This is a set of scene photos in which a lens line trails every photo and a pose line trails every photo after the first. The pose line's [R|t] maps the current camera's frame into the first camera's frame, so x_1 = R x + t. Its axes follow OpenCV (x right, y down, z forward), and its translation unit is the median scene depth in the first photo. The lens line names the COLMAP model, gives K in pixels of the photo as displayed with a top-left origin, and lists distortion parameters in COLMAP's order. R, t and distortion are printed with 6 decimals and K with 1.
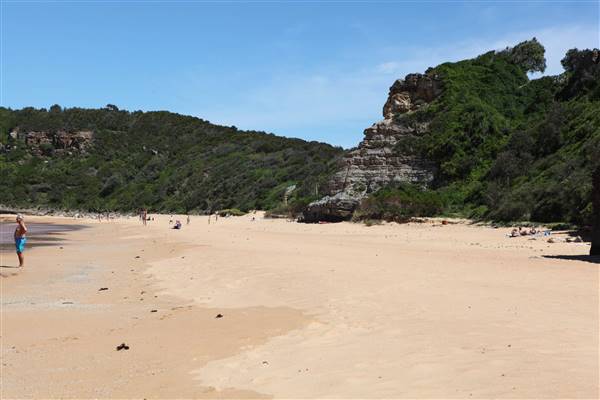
lens RADIAL K [[1115.1, 0, 300.0], [0, 1115.1, 200.0], [0, 0, 1]] dist [0.189193, -0.046175]
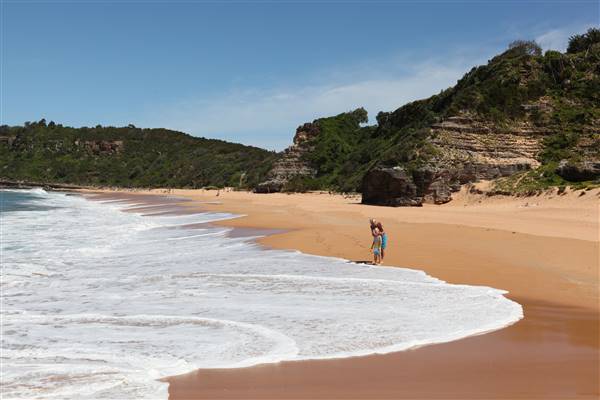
lens RADIAL K [[757.3, 0, 300.0], [0, 757.3, 200.0], [0, 0, 1]] dist [0.010492, 0.034409]
pose [[0.995745, -0.006014, 0.091958, -0.047308], [0.003256, 0.999541, 0.030114, -0.010012], [-0.092096, -0.029687, 0.995307, -0.444301]]
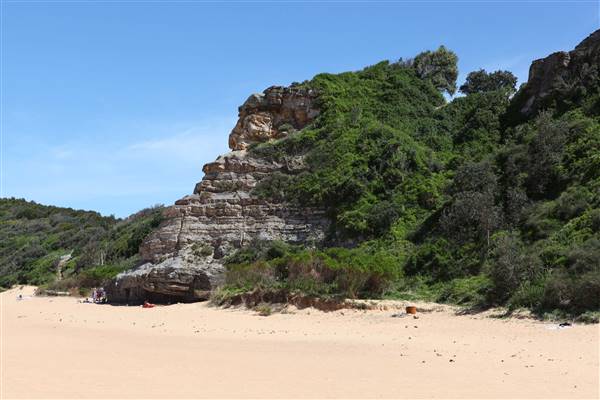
lens RADIAL K [[971.6, 0, 300.0], [0, 971.6, 200.0], [0, 0, 1]] dist [0.043331, 0.063240]
pose [[0.968042, 0.028592, 0.249152, -0.032197], [-0.008876, 0.996763, -0.079902, 0.004231], [-0.250630, 0.075137, 0.965163, 0.434638]]
